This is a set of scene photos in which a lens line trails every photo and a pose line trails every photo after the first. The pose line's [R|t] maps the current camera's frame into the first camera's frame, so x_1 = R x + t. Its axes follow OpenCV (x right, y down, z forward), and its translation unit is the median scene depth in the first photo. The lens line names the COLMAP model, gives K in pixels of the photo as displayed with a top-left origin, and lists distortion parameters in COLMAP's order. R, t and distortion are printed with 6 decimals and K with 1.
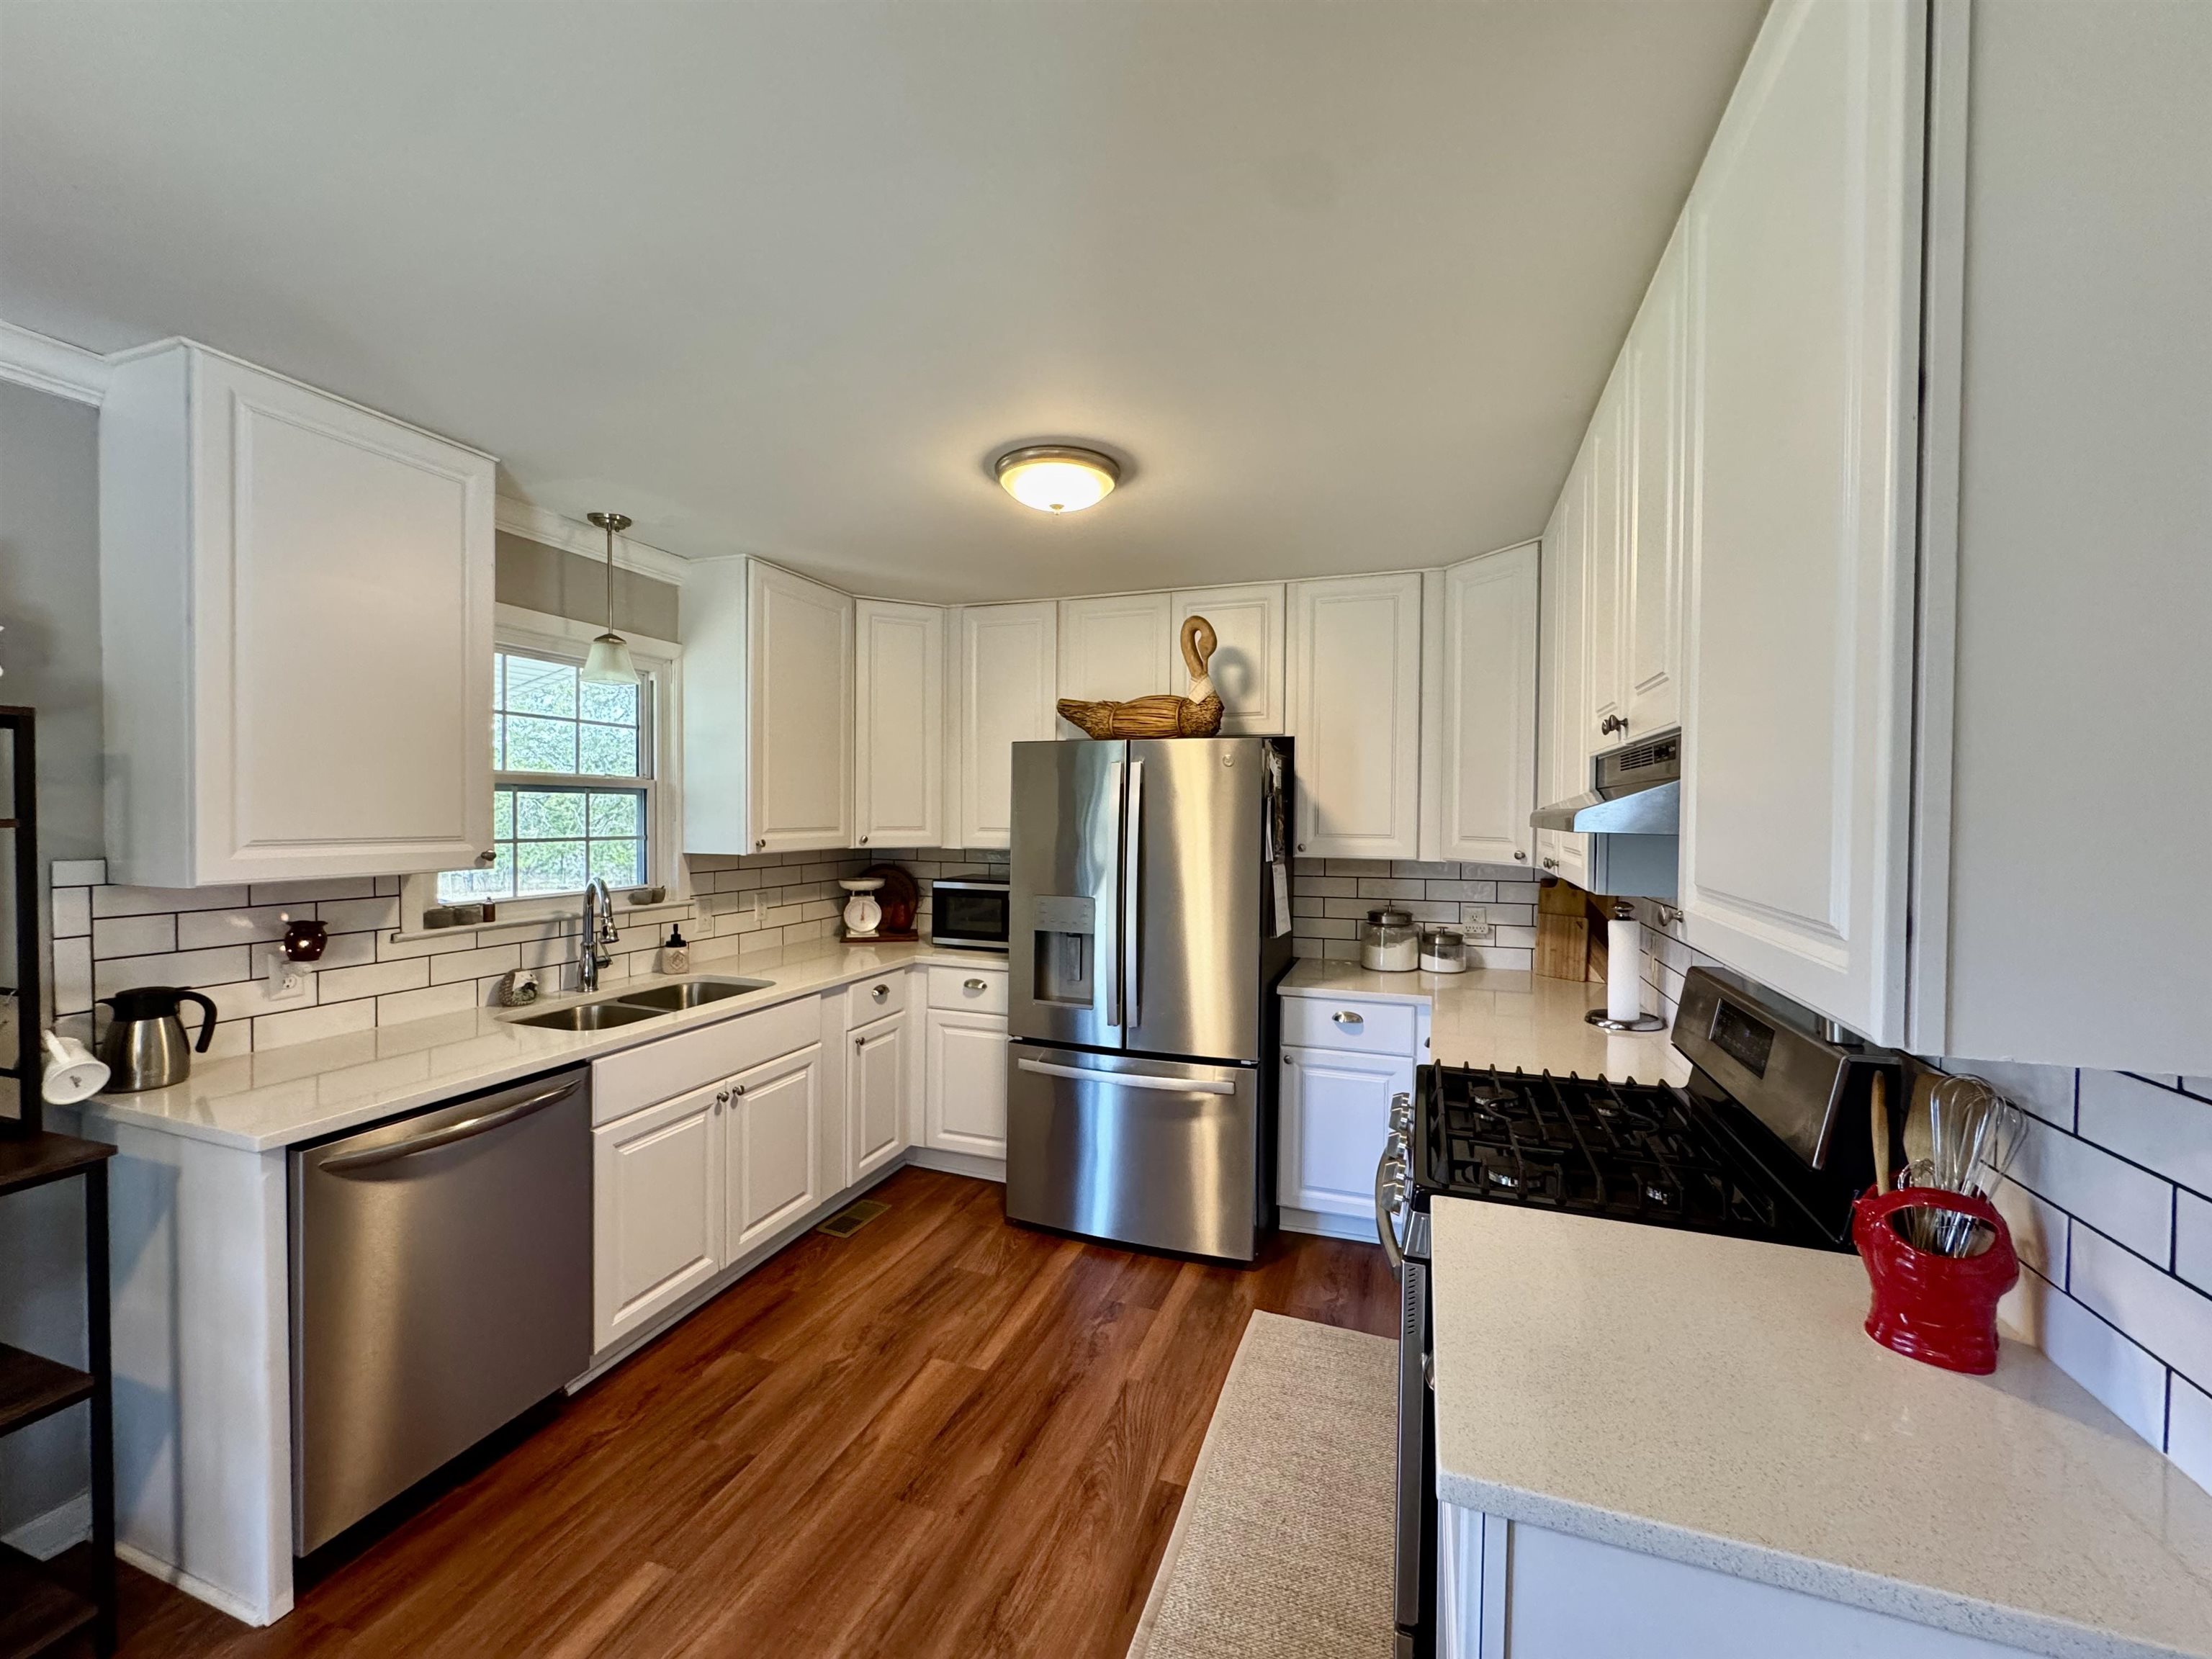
lens RADIAL K [[881.1, 0, 1107.6], [0, 881.1, 822.4], [0, 0, 1]] dist [0.000702, -0.000411]
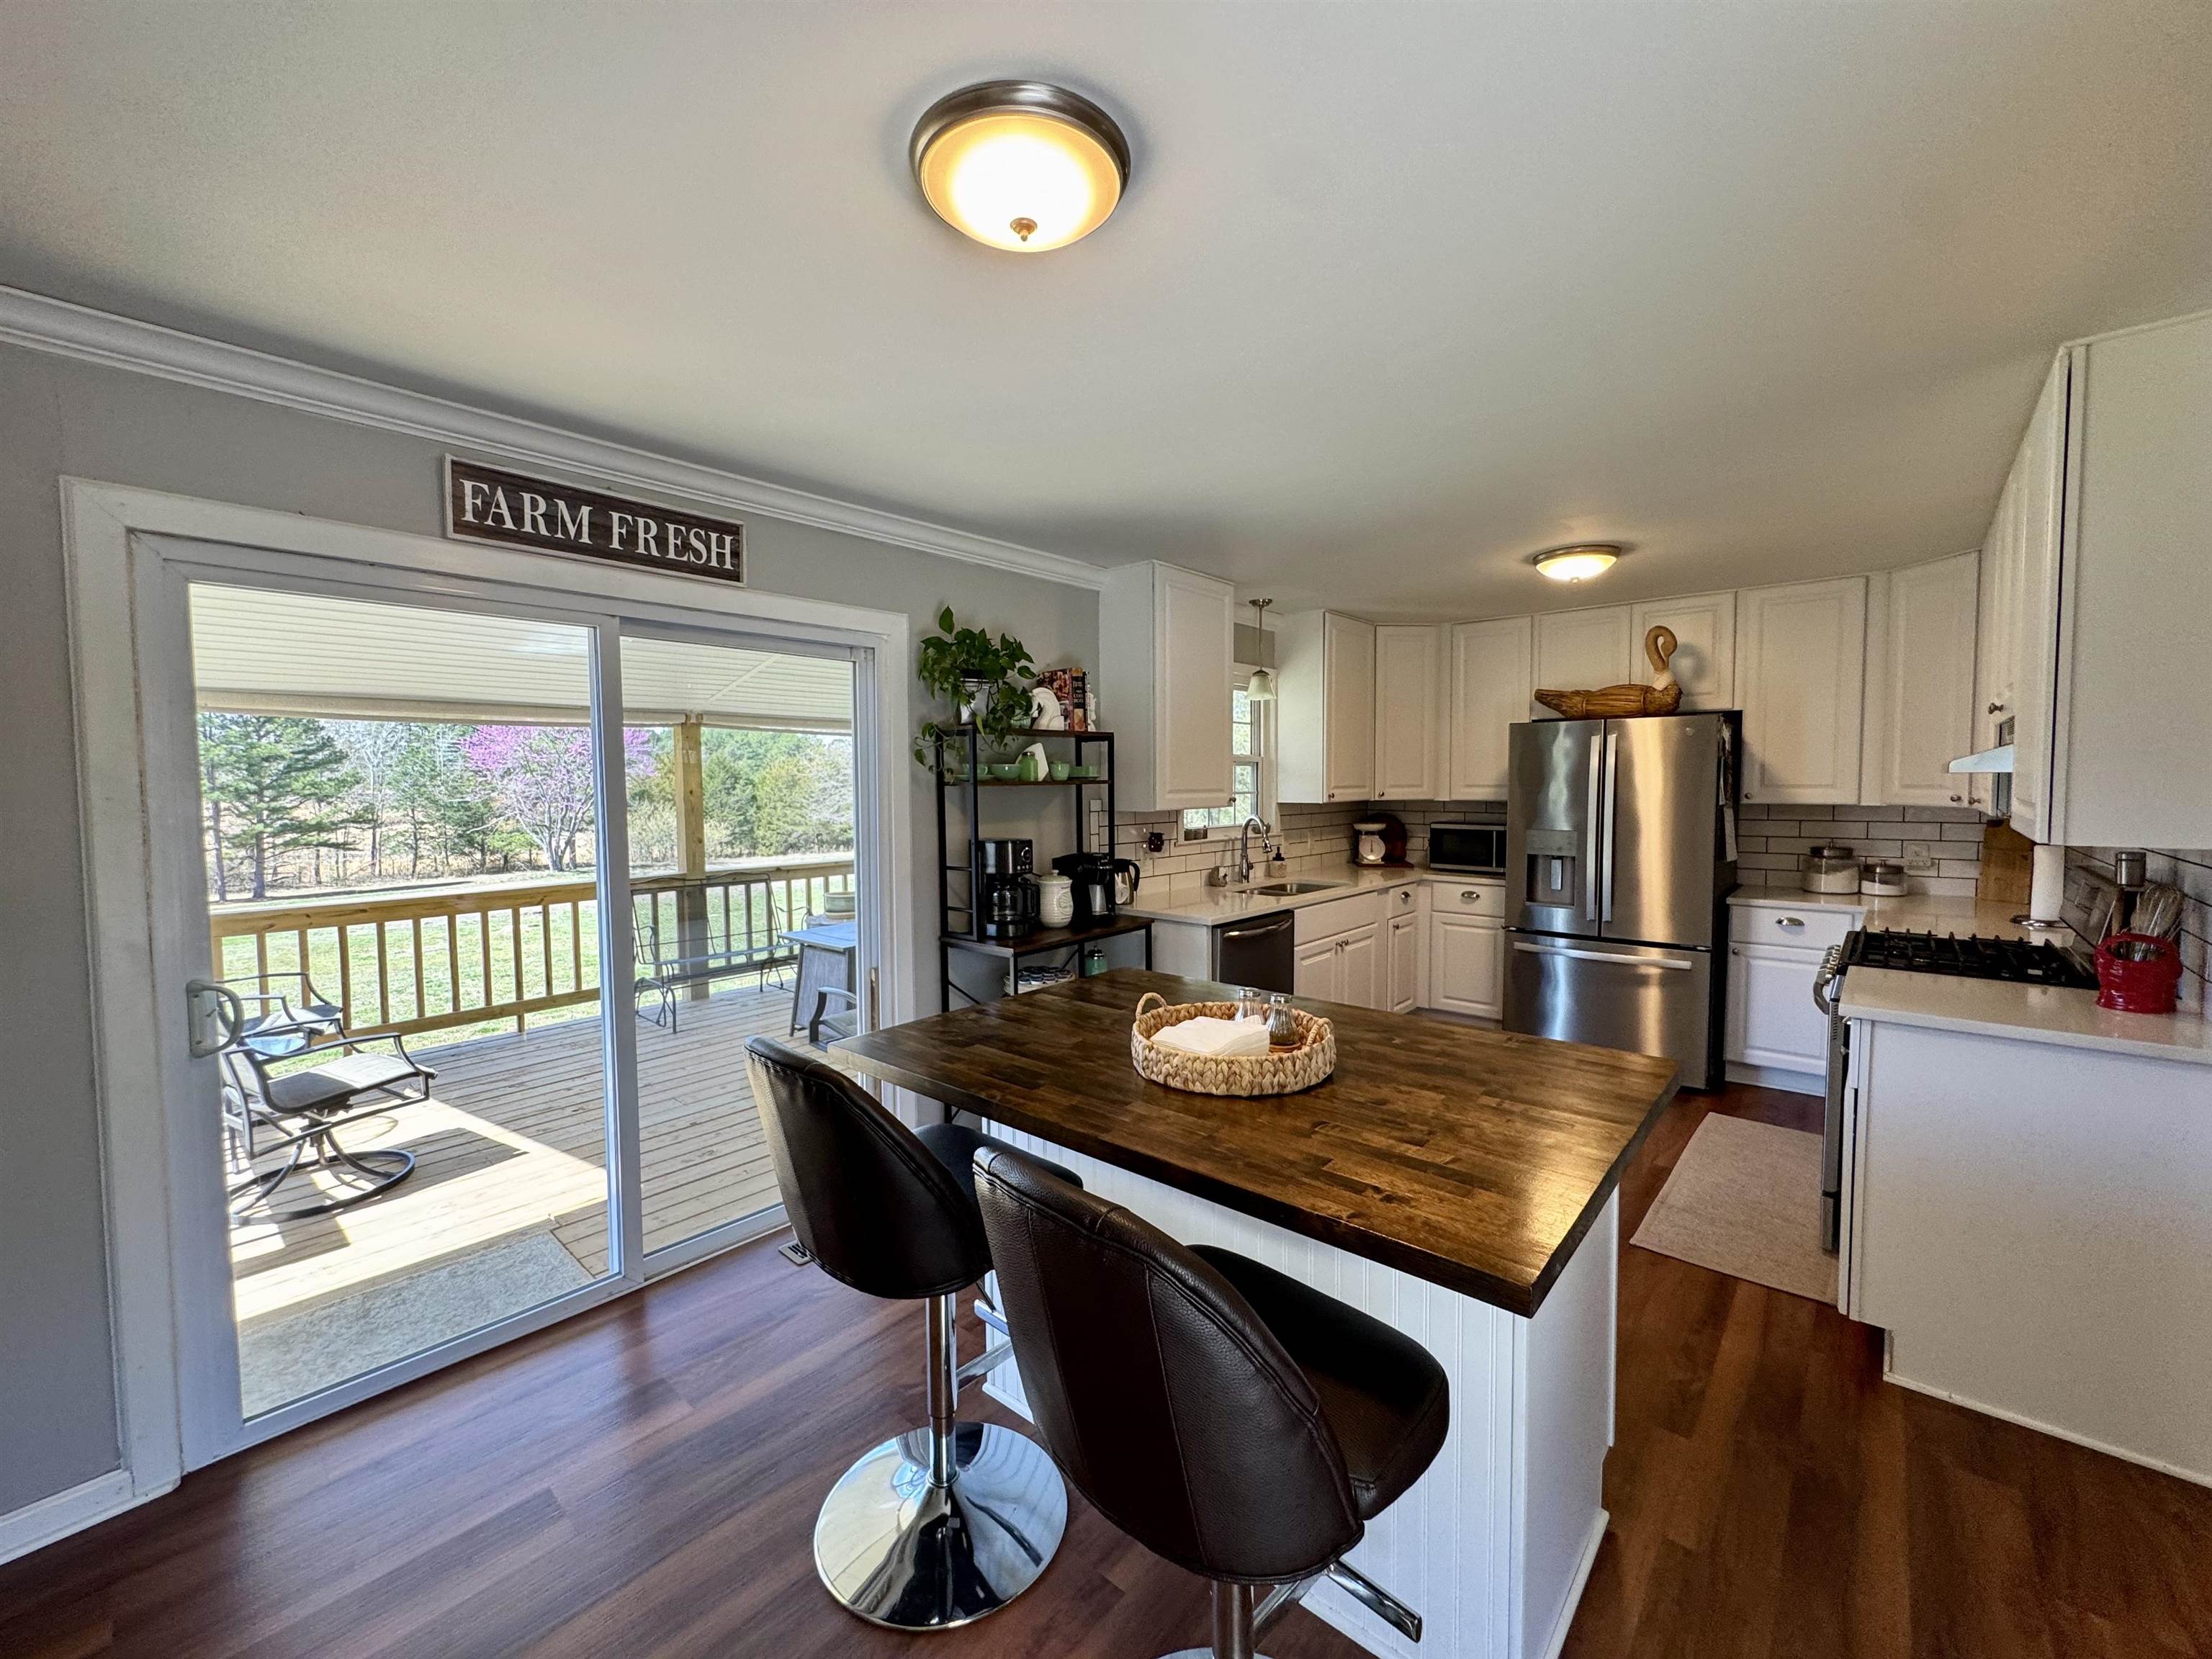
lens RADIAL K [[881.1, 0, 1109.8], [0, 881.1, 823.7], [0, 0, 1]] dist [0.000702, -0.000411]
pose [[0.926992, 0.003160, -0.375067, -0.169644], [0.010786, 0.999326, 0.035078, 0.014193], [0.374926, -0.036563, 0.926334, -0.574020]]
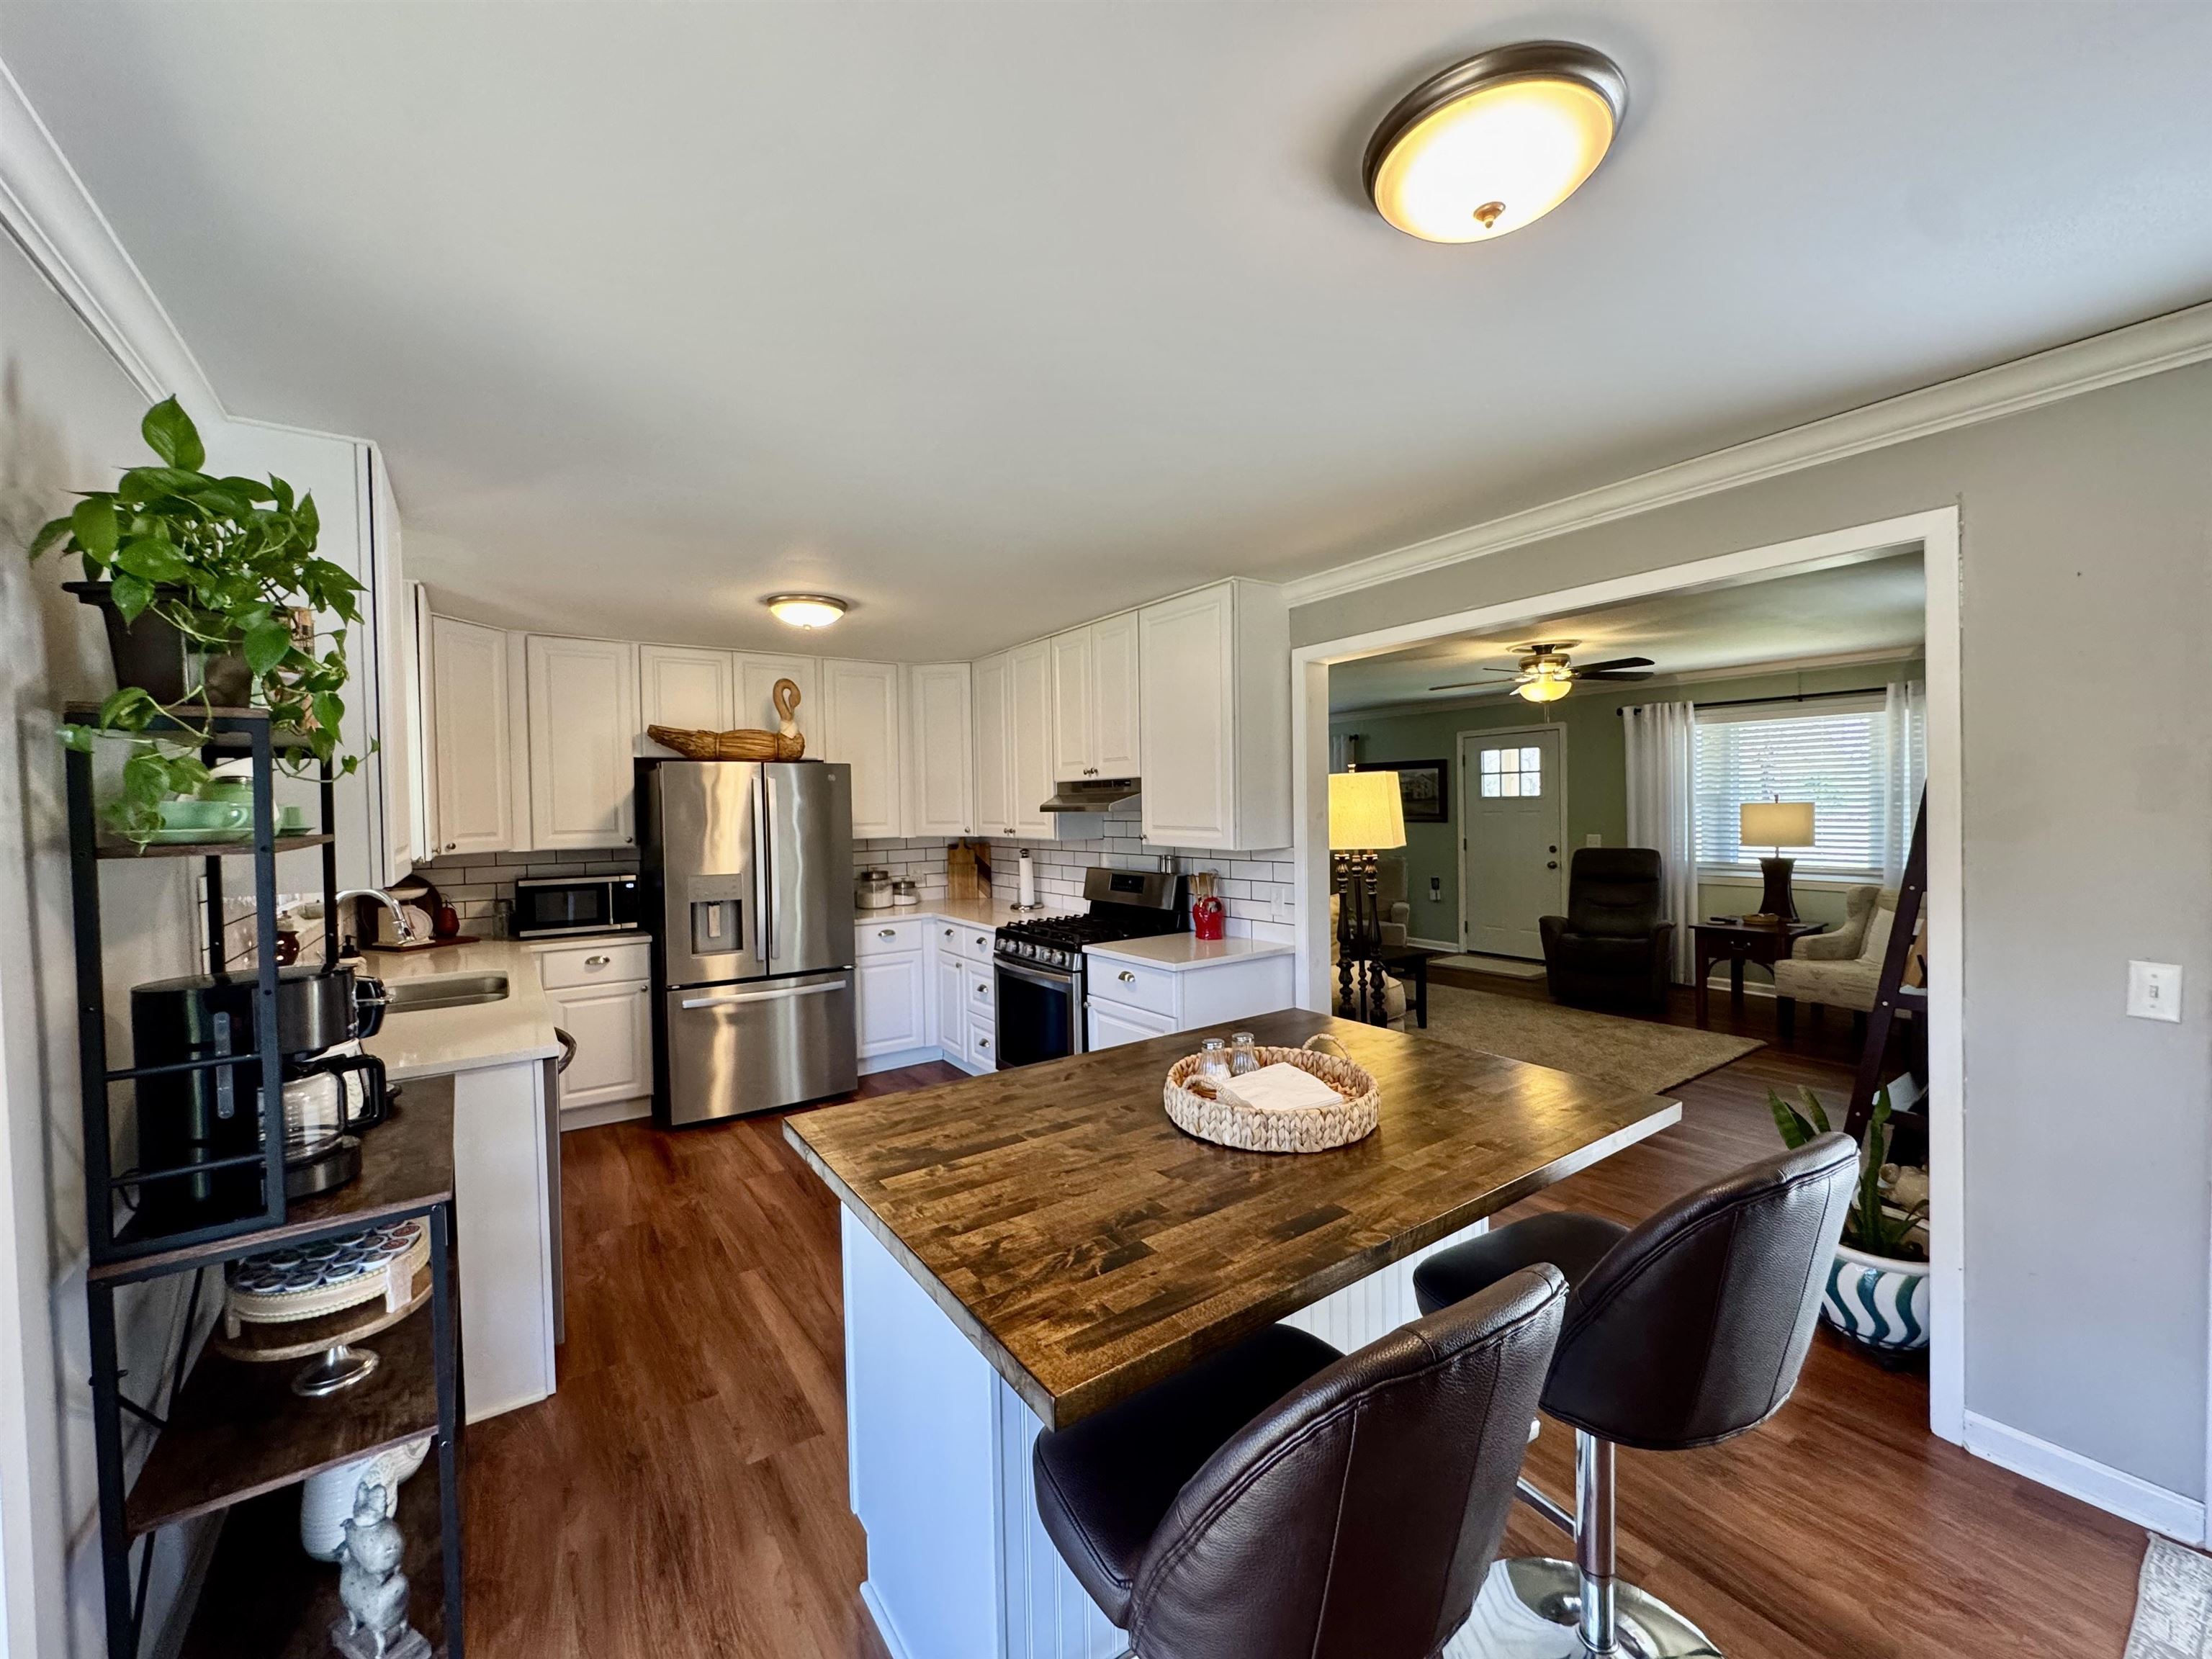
lens RADIAL K [[881.1, 0, 1108.2], [0, 881.1, 821.0], [0, 0, 1]] dist [0.000702, -0.000411]
pose [[0.584707, -0.033766, 0.810542, -0.764343], [0.031760, 0.999320, 0.018719, -0.006481], [-0.810623, 0.014797, 0.585382, -0.288991]]
